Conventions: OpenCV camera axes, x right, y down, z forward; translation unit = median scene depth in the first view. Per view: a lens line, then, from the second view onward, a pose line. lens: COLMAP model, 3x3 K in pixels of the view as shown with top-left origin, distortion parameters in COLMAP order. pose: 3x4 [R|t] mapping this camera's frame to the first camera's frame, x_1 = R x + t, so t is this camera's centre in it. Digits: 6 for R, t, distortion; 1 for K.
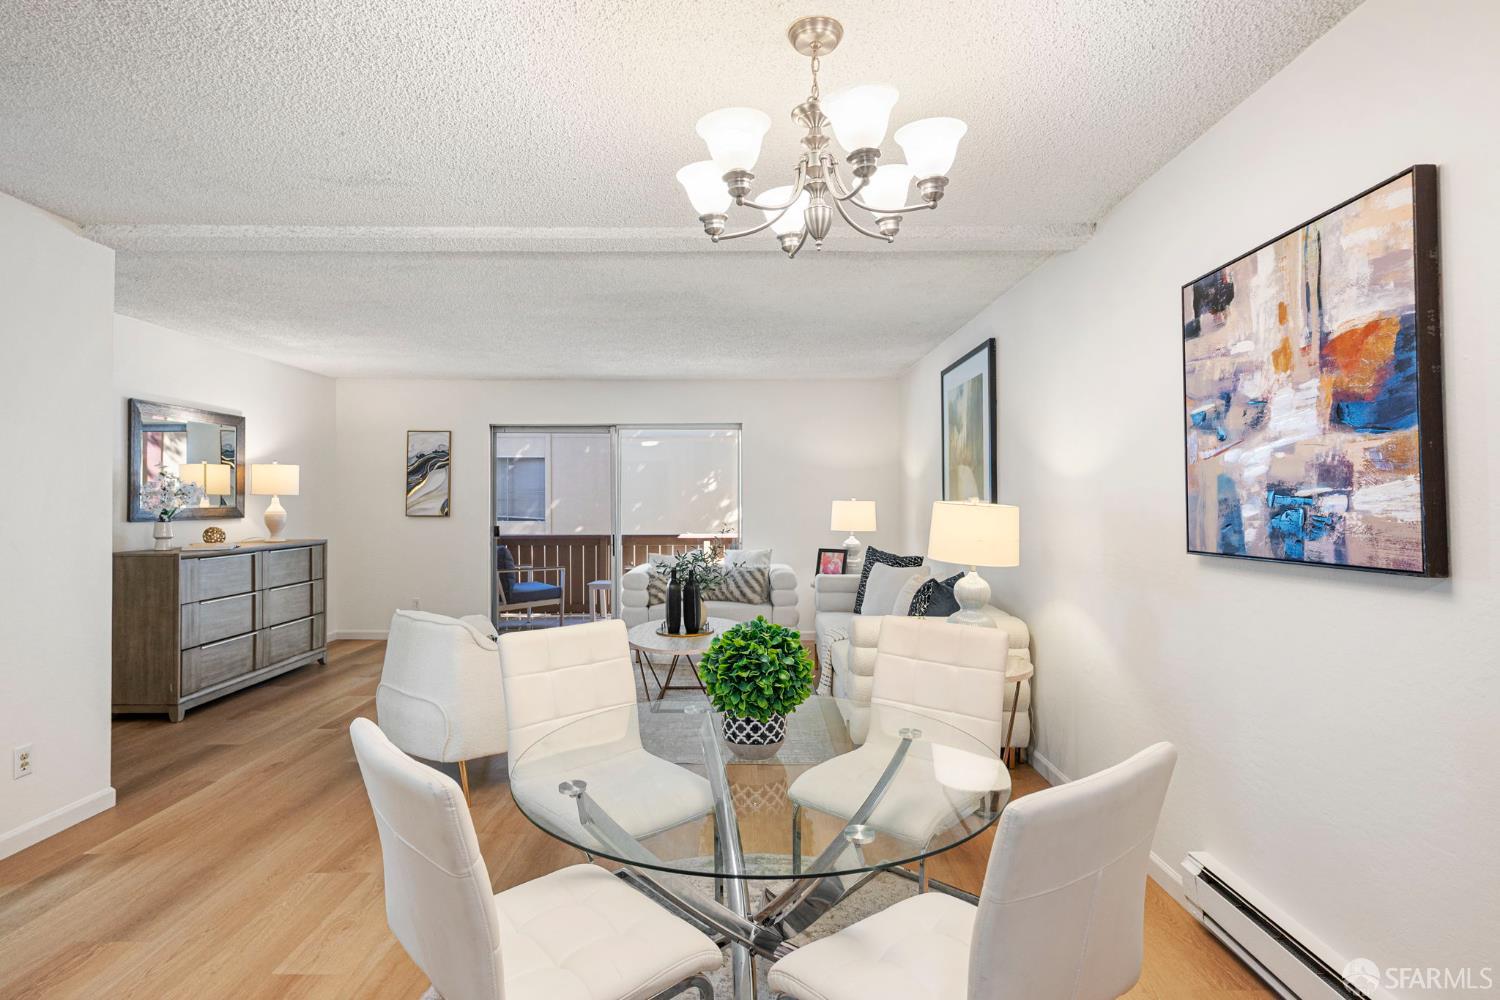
lens RADIAL K [[746.4, 0, 815.8], [0, 746.4, 504.8], [0, 0, 1]] dist [-0.003946, -0.000764]
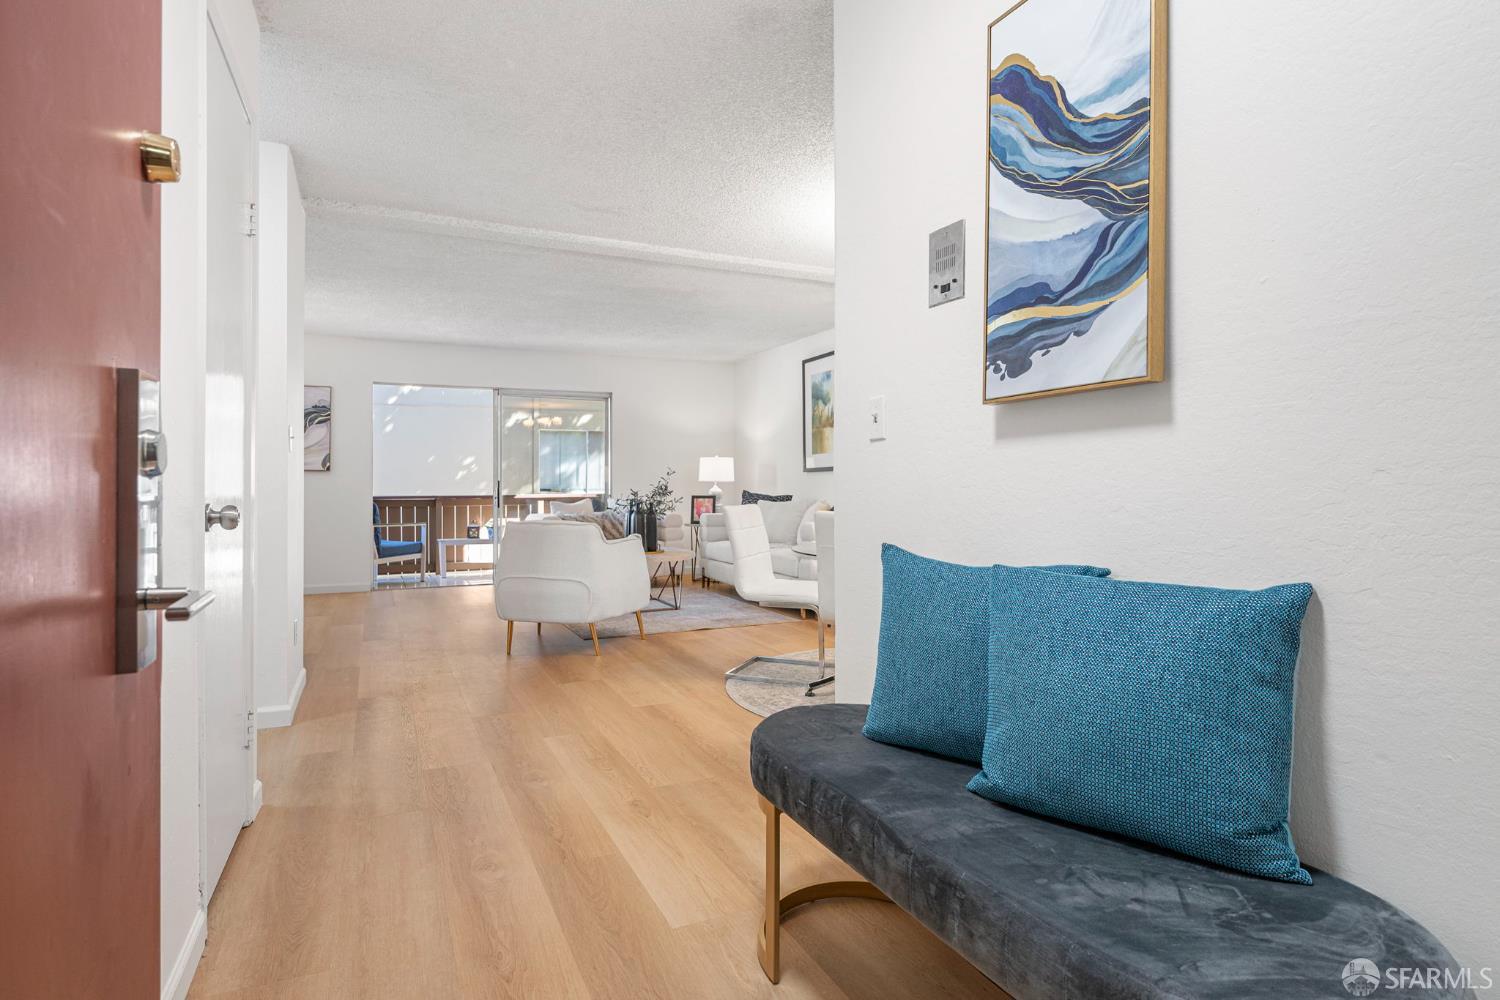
lens RADIAL K [[746.4, 0, 815.8], [0, 746.4, 504.8], [0, 0, 1]] dist [-0.003946, -0.000764]
pose [[0.900966, -0.020785, 0.433392, -0.407175], [0.012673, 0.999686, 0.021597, 0.057957], [-0.433705, -0.013966, 0.900947, -0.245664]]
